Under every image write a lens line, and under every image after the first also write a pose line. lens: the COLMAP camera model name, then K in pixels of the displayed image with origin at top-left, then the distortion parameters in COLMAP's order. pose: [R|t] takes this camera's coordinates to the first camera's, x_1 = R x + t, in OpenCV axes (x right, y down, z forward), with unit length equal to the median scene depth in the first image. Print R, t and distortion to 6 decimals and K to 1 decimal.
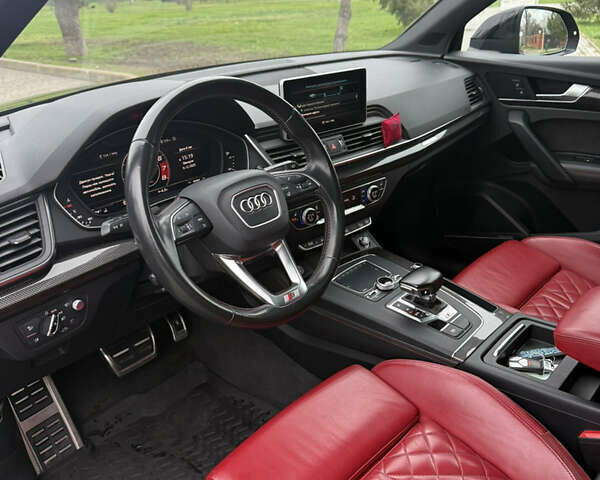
lens RADIAL K [[568.3, 0, 297.5], [0, 568.3, 238.9], [0, 0, 1]] dist [0.005194, 0.000000]
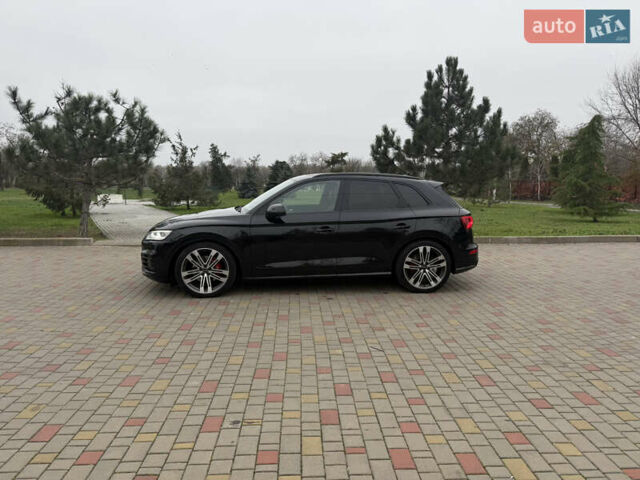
lens RADIAL K [[449.5, 0, 321.6], [0, 449.5, 248.1], [0, 0, 1]] dist [0.051327, -0.070436]
pose [[0.650525, -0.066618, 0.756558, -3.811724], [0.277992, 0.947903, -0.155564, 1.248824], [-0.706780, 0.311515, 0.635154, -2.775028]]
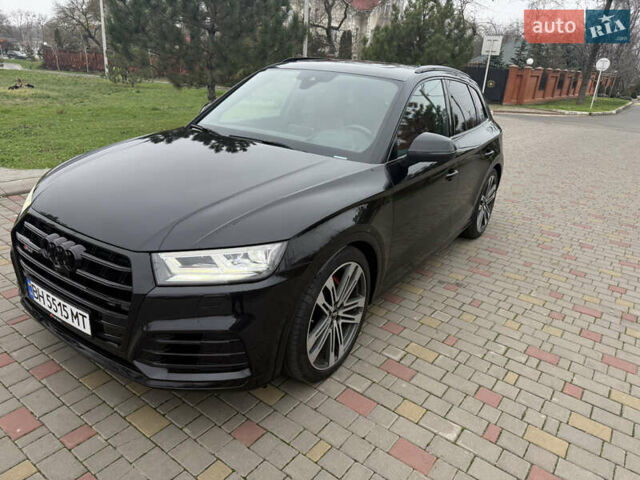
lens RADIAL K [[449.5, 0, 317.9], [0, 449.5, 242.5], [0, 0, 1]] dist [0.051327, -0.070436]
pose [[-0.154449, -0.328501, 0.931790, -2.734598], [0.352096, 0.862885, 0.362571, -0.625600], [-0.923133, 0.384078, -0.017608, 1.195713]]
